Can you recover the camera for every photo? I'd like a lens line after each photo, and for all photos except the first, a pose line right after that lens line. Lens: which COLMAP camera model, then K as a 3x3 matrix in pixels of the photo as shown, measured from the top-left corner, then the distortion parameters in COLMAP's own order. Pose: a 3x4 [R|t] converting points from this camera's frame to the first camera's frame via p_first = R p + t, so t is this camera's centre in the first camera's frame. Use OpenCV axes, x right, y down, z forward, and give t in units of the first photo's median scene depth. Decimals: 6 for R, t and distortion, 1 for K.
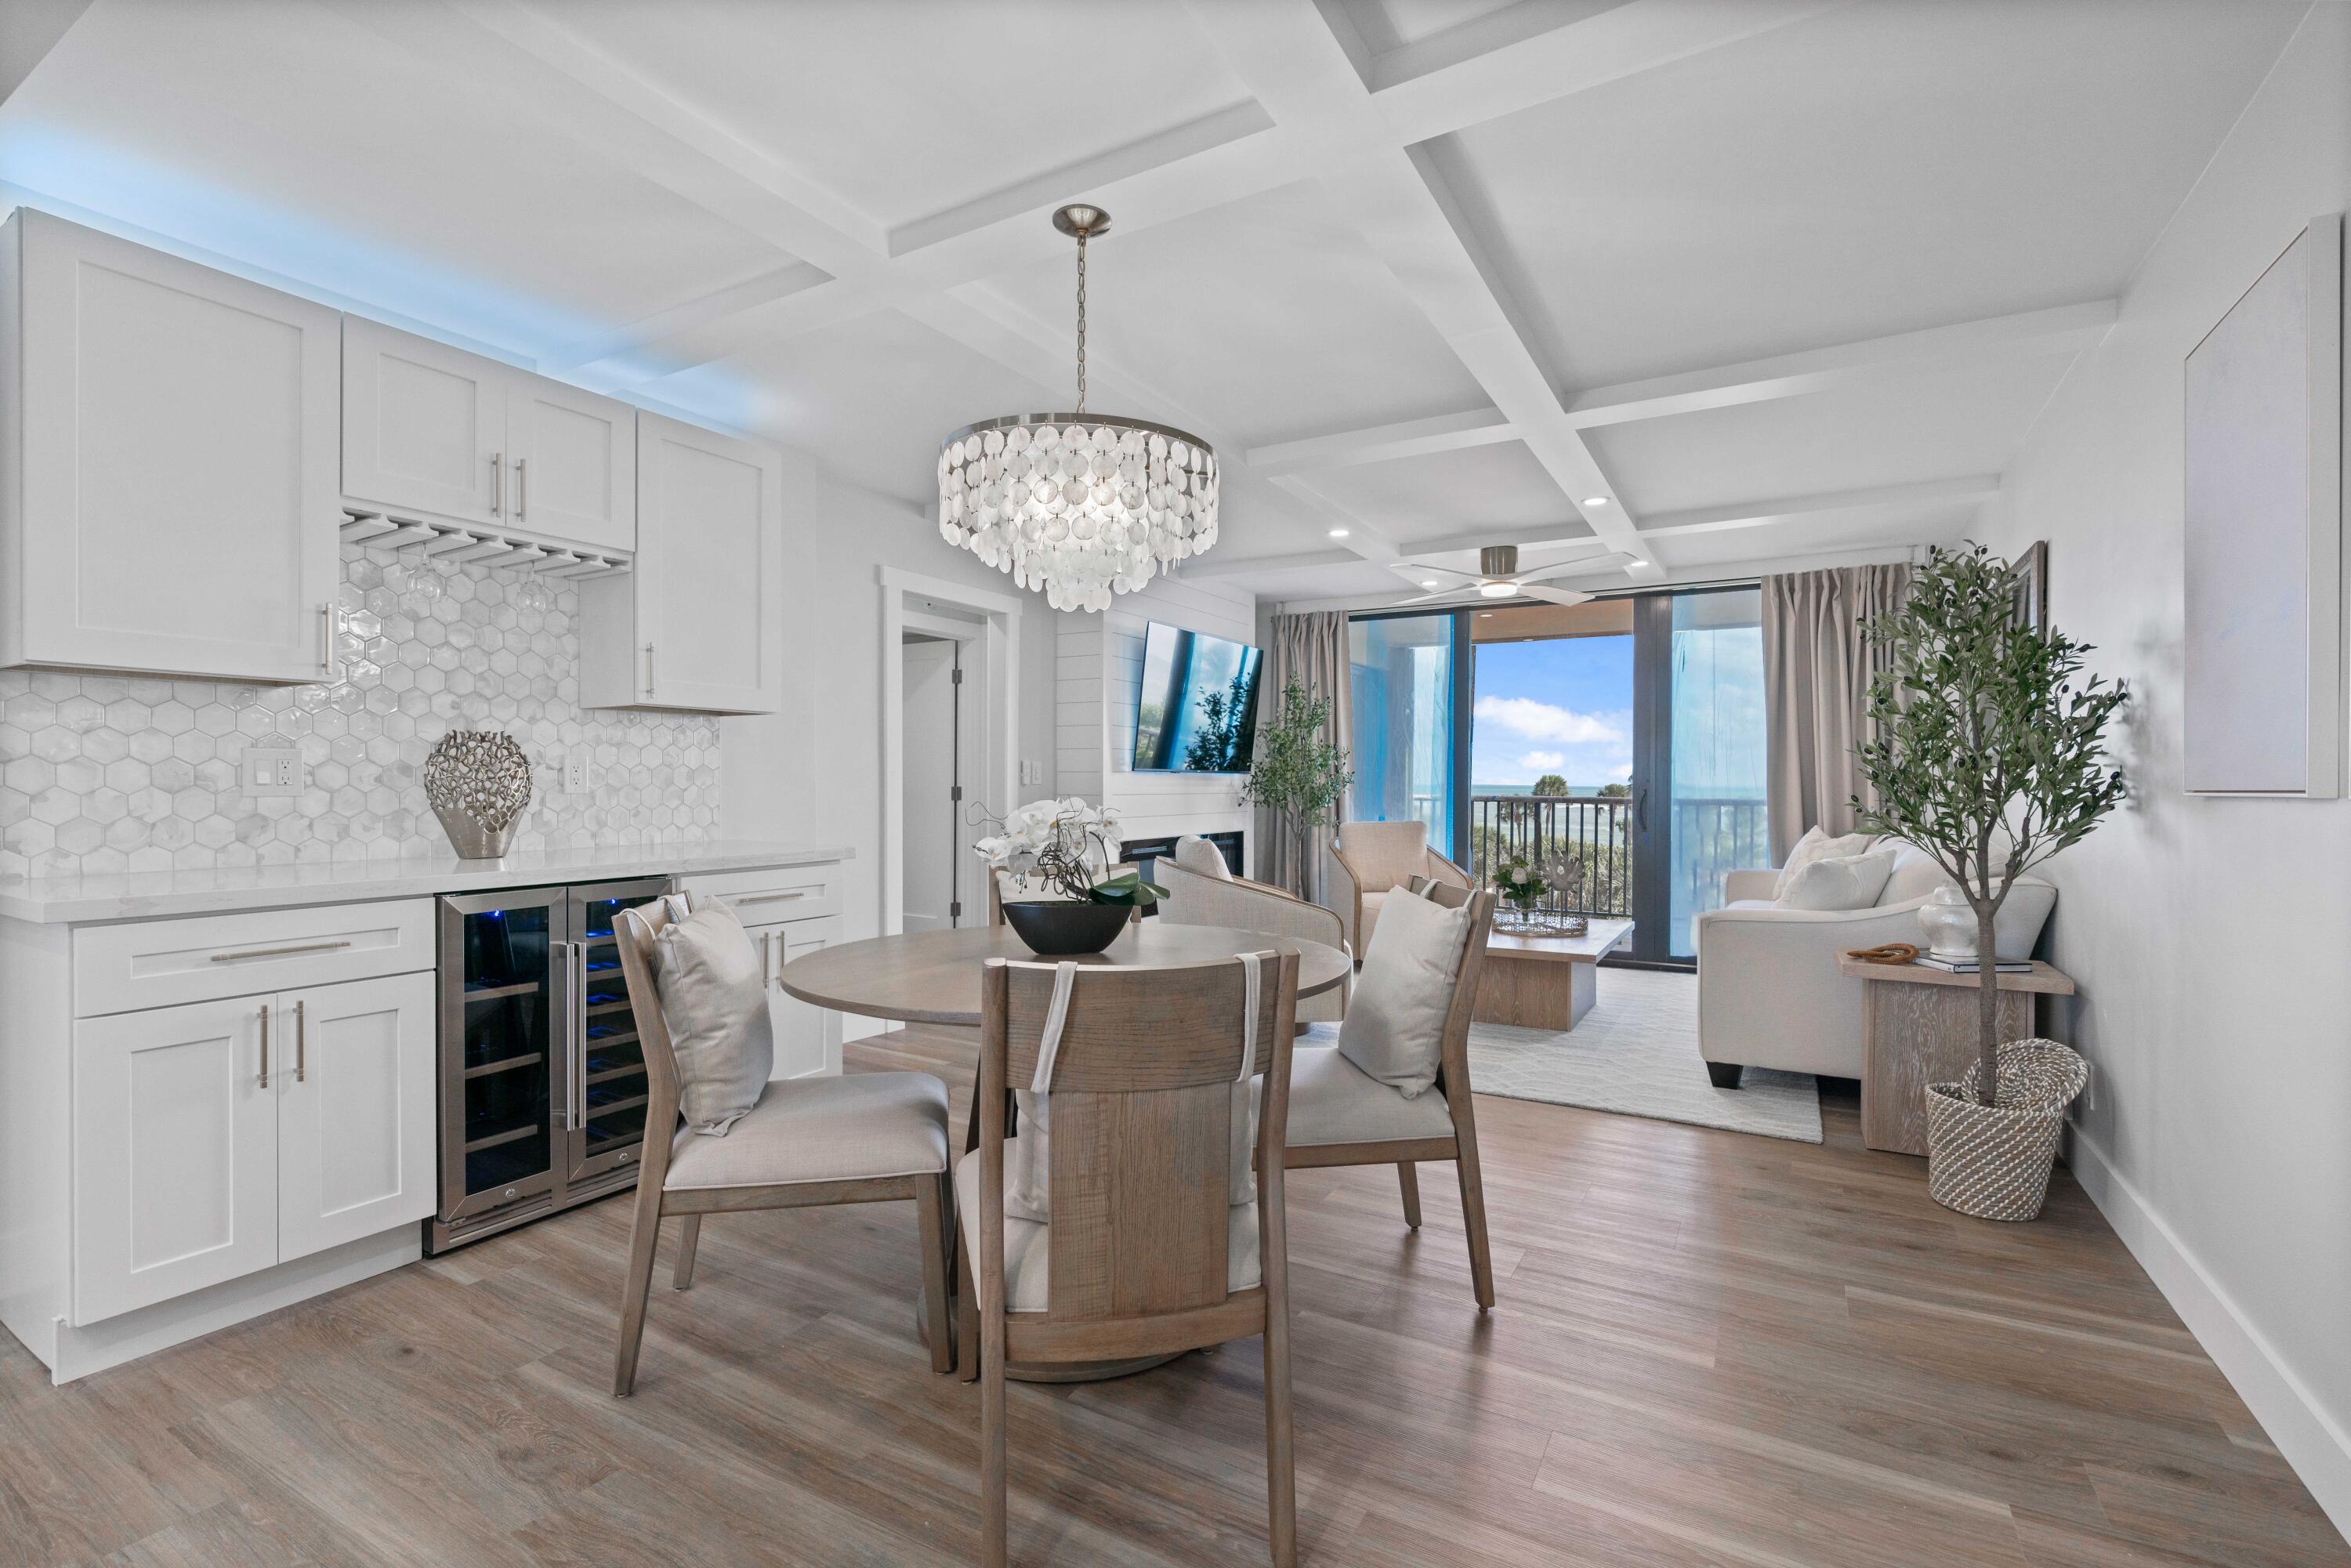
lens RADIAL K [[1057.3, 0, 1165.6], [0, 1057.3, 774.8], [0, 0, 1]] dist [-0.014046, 0.006321]
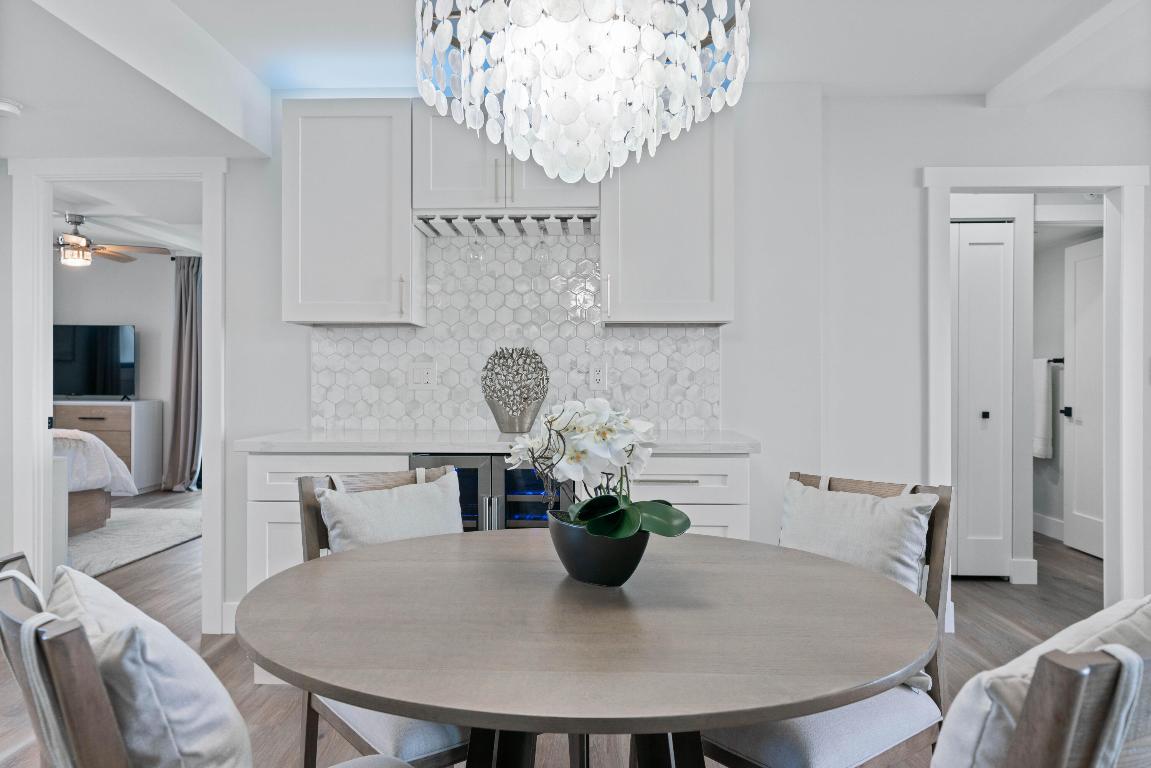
lens RADIAL K [[792.2, 0, 569.8], [0, 792.2, 377.1], [0, 0, 1]] dist [0.005476, -0.002883]
pose [[0.473952, -0.004694, -0.880538, 0.316093], [0.005997, 0.999980, -0.002103, 0.002627], [0.880530, -0.004284, 0.473970, 0.449343]]
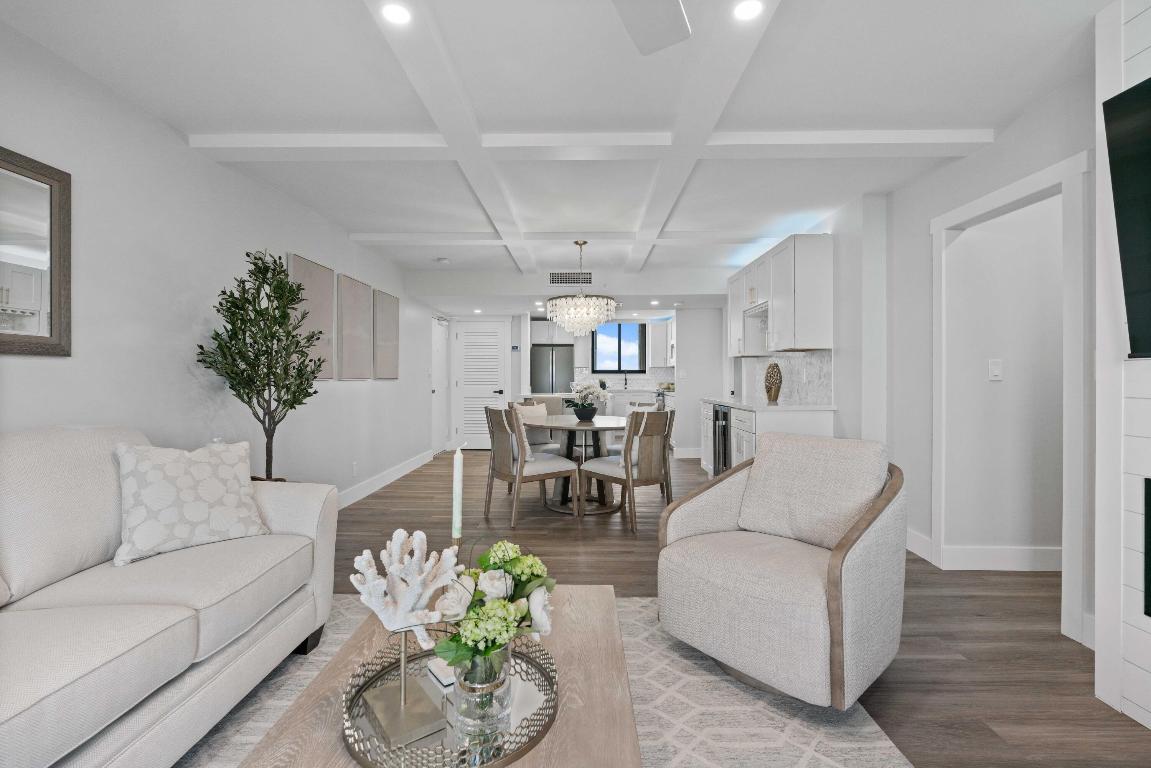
lens RADIAL K [[517.7, 0, 577.6], [0, 517.7, 379.5], [0, 0, 1]] dist [-0.014046, 0.006321]
pose [[-0.865607, -0.003145, -0.500715, 0.613960], [0.000475, 0.999975, -0.007102, 0.017872], [0.500724, -0.006385, -0.865583, 1.786680]]
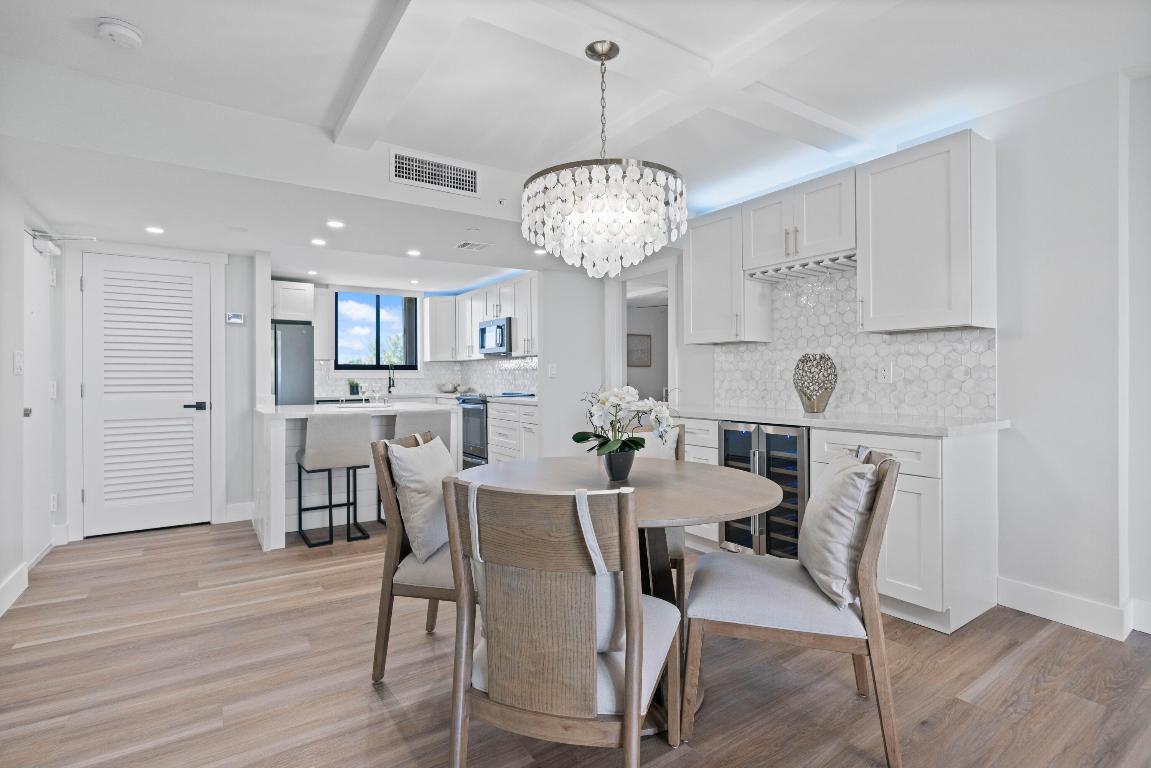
lens RADIAL K [[553.8, 0, 572.1], [0, 553.8, 378.0], [0, 0, 1]] dist [-0.010410, 0.004785]
pose [[-0.433826, -0.000183, -0.900997, 0.489035], [0.008527, 0.999954, -0.004308, 0.007828], [0.900956, -0.009552, -0.433805, 0.876162]]
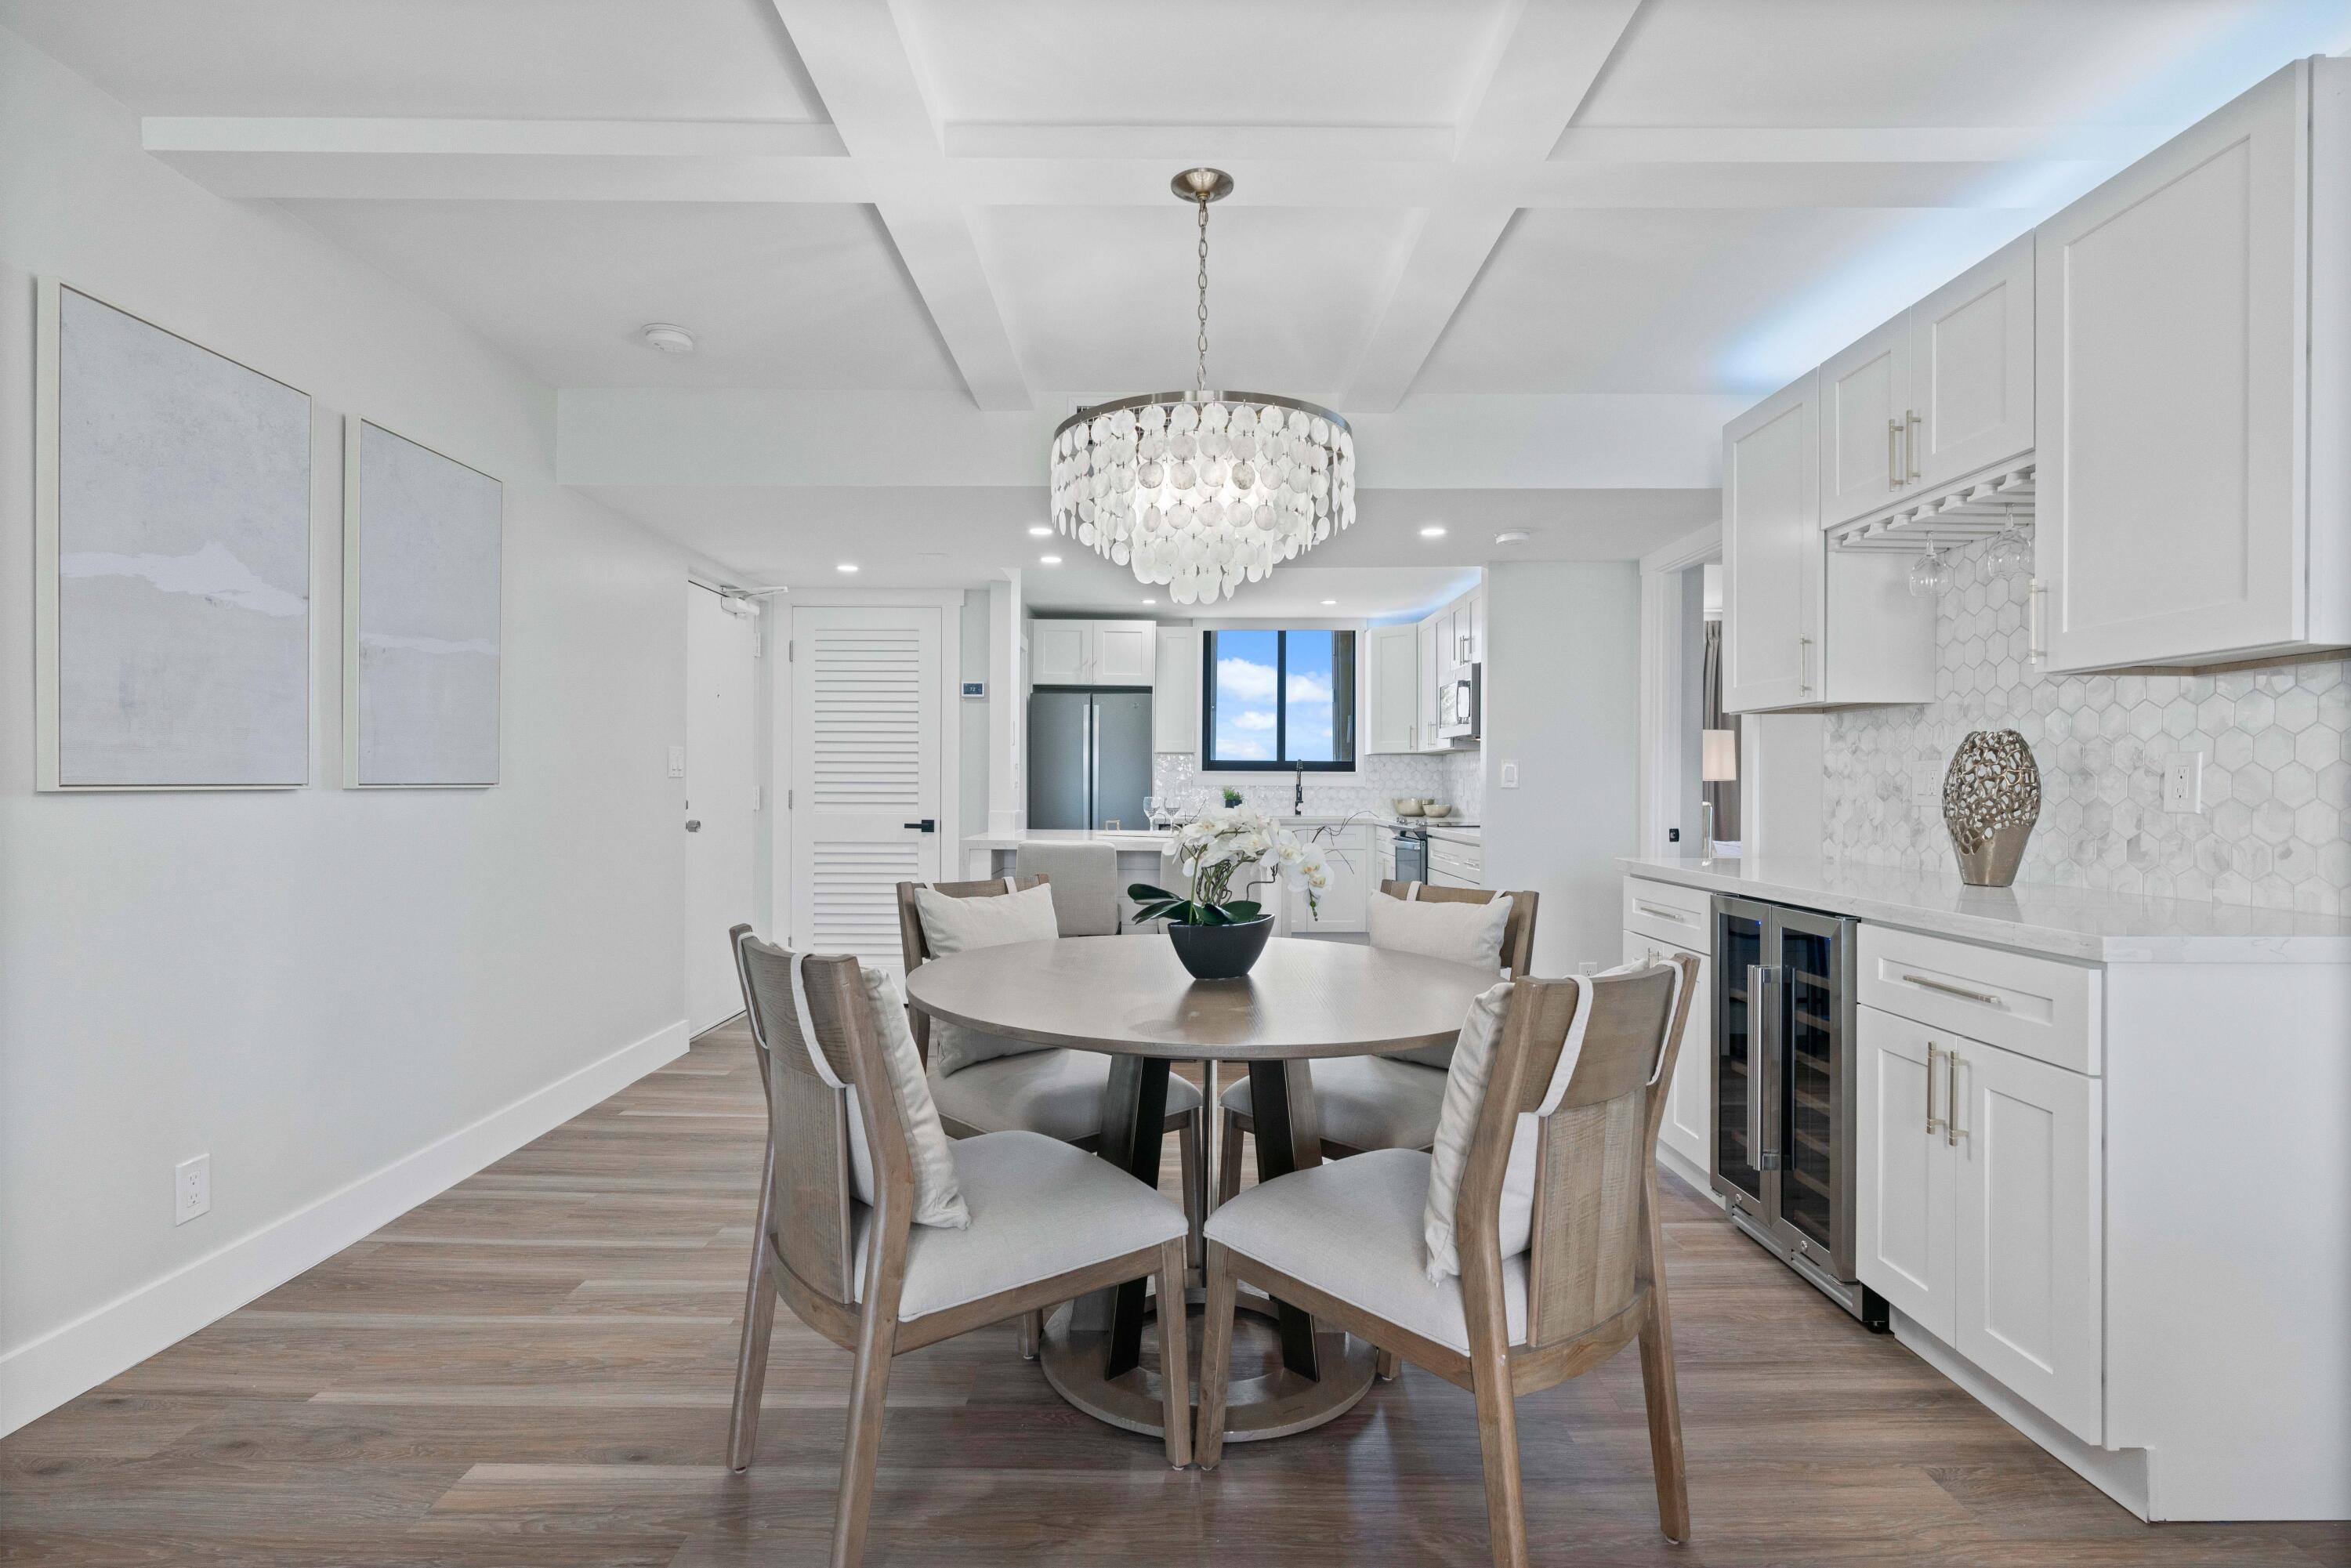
lens RADIAL K [[1149.9, 0, 1165.6], [0, 1149.9, 785.9], [0, 0, 1]] dist [-0.009586, 0.003754]
pose [[-0.860307, -0.007209, -0.509725, 0.301290], [-0.004576, 0.999969, -0.006418, 0.008505], [0.509755, -0.003189, -0.860314, 1.209261]]
